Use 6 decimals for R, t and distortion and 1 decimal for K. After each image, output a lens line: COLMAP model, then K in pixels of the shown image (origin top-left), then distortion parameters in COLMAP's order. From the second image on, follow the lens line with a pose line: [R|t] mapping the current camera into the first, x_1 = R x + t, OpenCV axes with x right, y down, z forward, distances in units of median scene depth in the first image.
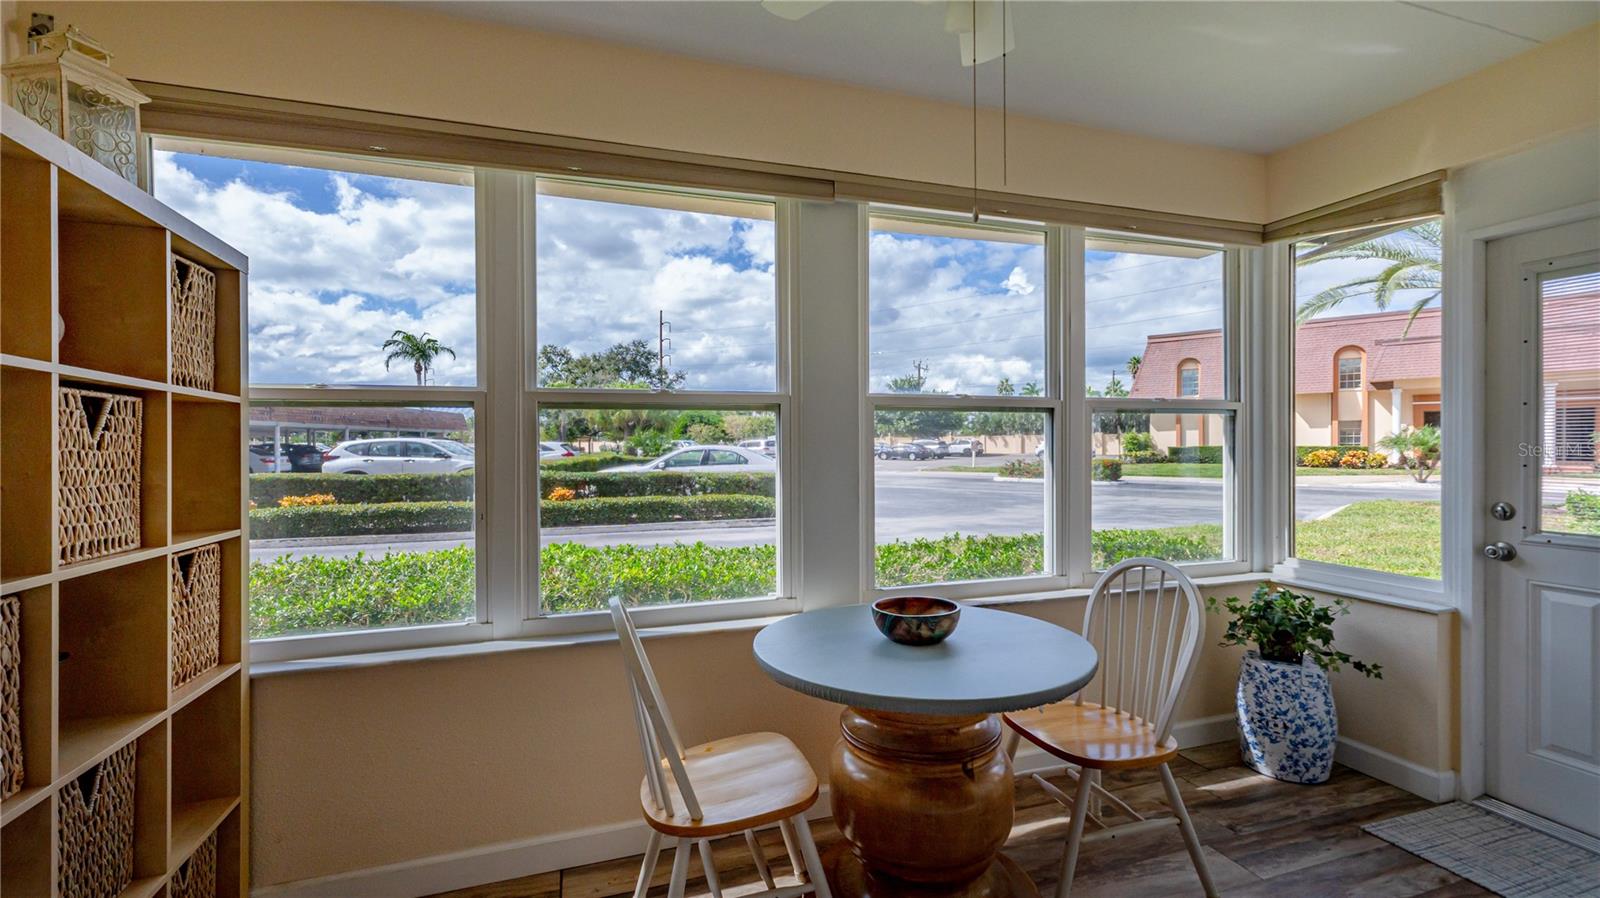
lens RADIAL K [[695.8, 0, 816.2], [0, 695.8, 446.8], [0, 0, 1]] dist [-0.001269, -0.000054]
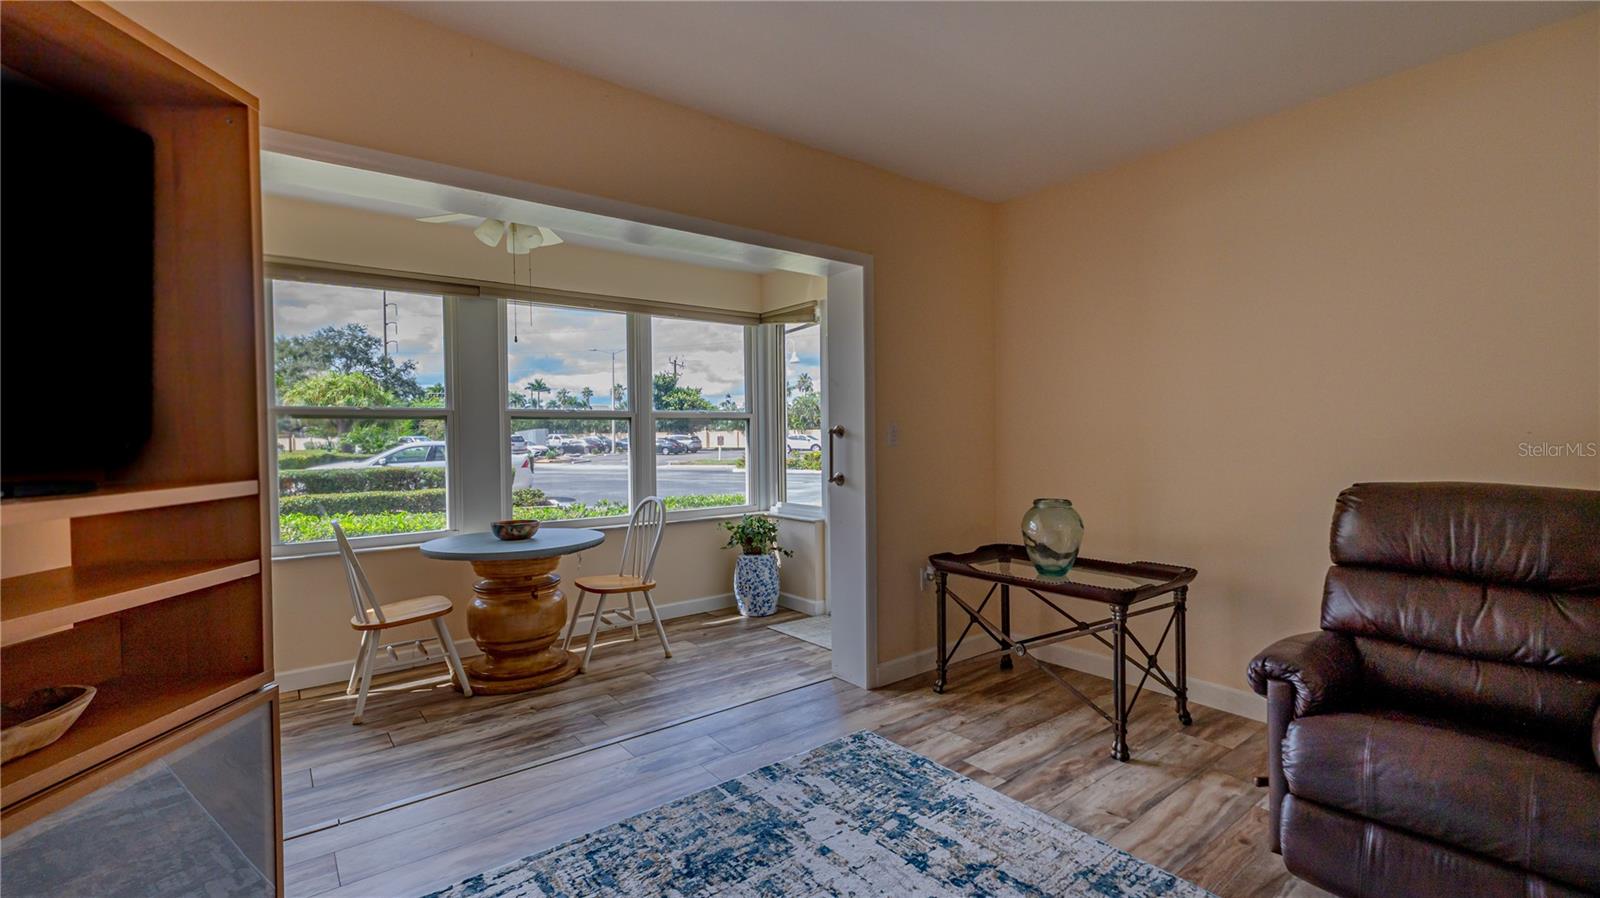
lens RADIAL K [[677.0, 0, 818.5], [0, 677.0, 448.9], [0, 0, 1]] dist [-0.002660, -0.000202]
pose [[0.939765, -0.009364, 0.341692, 0.184001], [0.005666, 0.999914, 0.011820, 0.001993], [-0.341773, -0.009172, 0.939738, -0.671448]]
